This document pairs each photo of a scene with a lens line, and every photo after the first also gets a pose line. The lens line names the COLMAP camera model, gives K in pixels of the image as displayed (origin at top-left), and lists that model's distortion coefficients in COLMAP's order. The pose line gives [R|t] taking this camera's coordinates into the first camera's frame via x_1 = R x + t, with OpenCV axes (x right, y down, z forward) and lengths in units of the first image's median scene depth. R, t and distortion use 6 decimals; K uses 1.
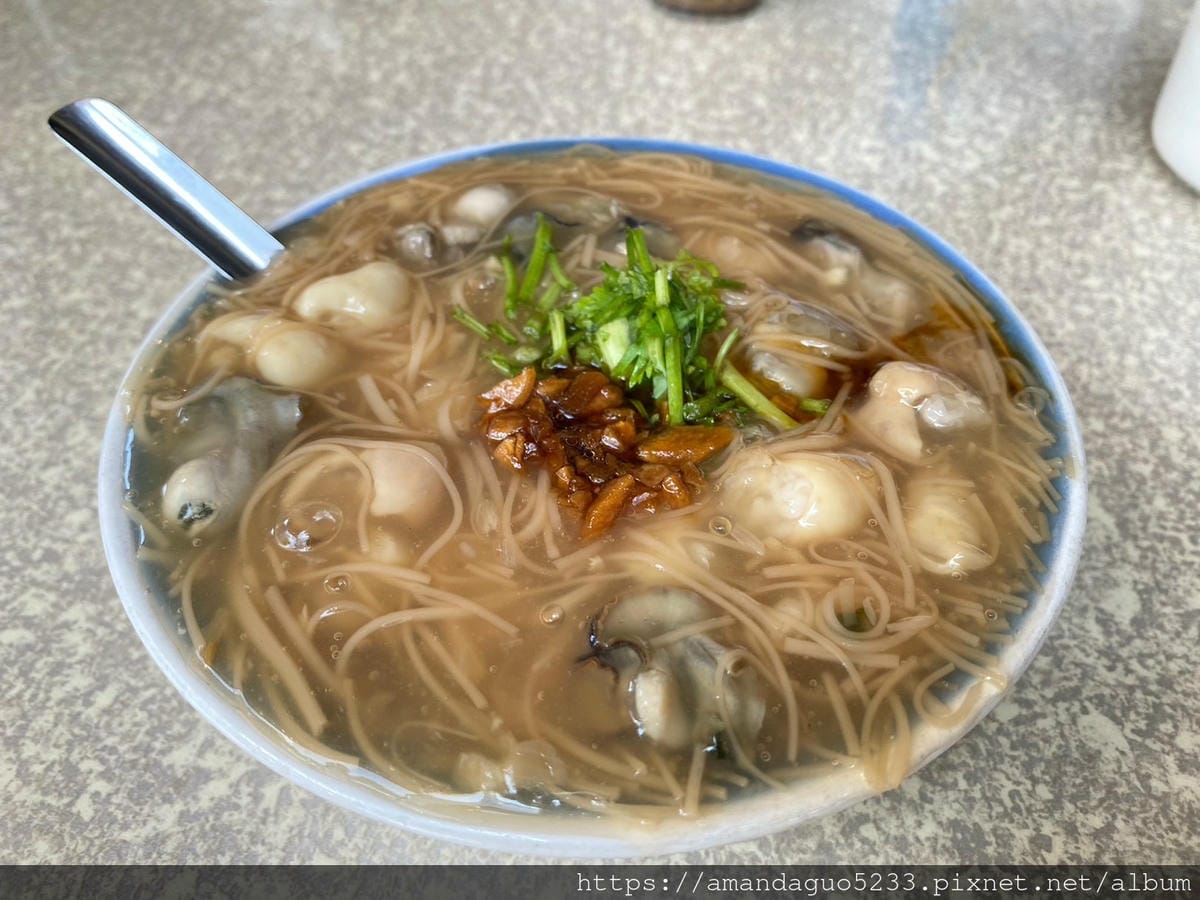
lens RADIAL K [[896.8, 0, 600.0], [0, 896.8, 450.0], [0, 0, 1]] dist [0.001399, -0.003817]
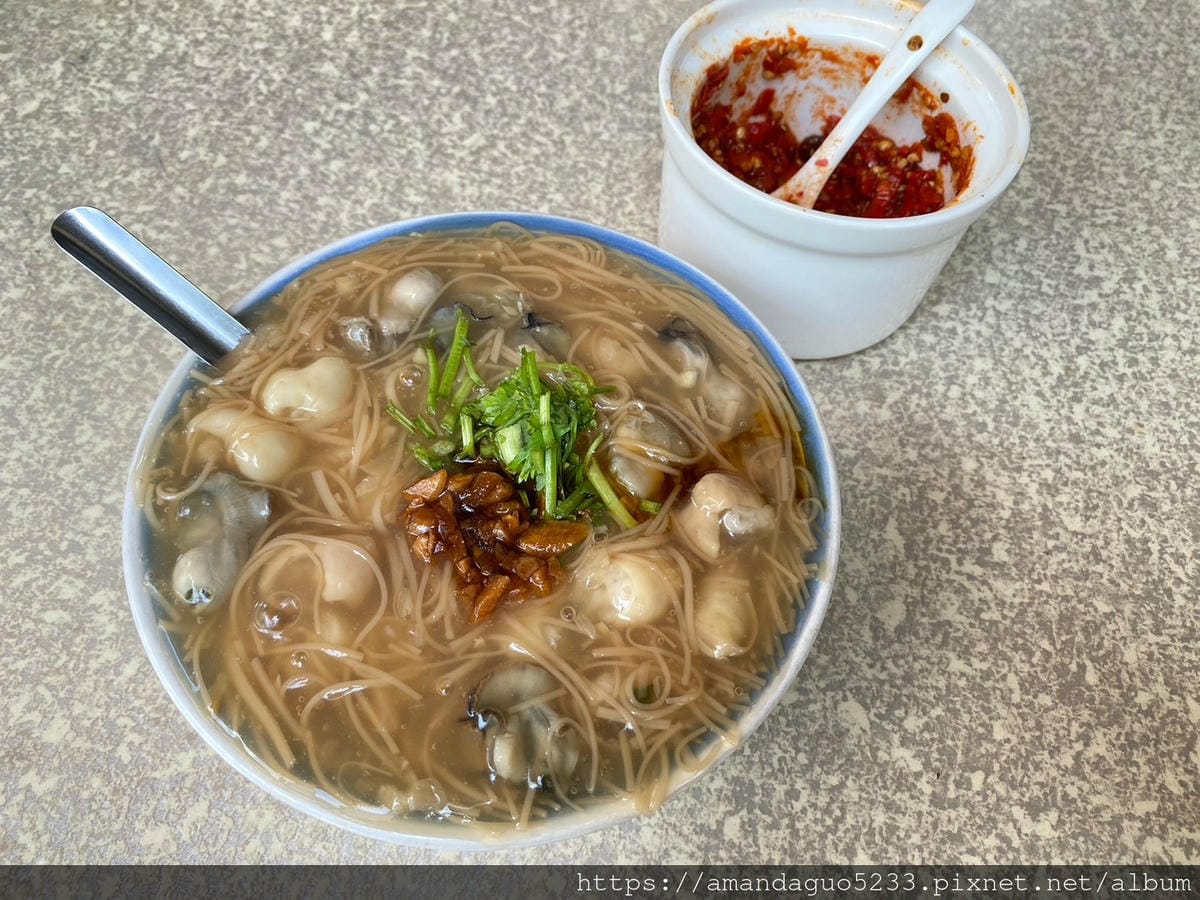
lens RADIAL K [[866.8, 0, 589.6], [0, 866.8, 460.9], [0, 0, 1]] dist [0.012678, -0.010174]
pose [[0.998944, 0.033183, 0.031783, 0.093591], [-0.039092, 0.977273, 0.208349, -0.358411], [-0.024147, -0.209372, 0.977538, -0.249888]]
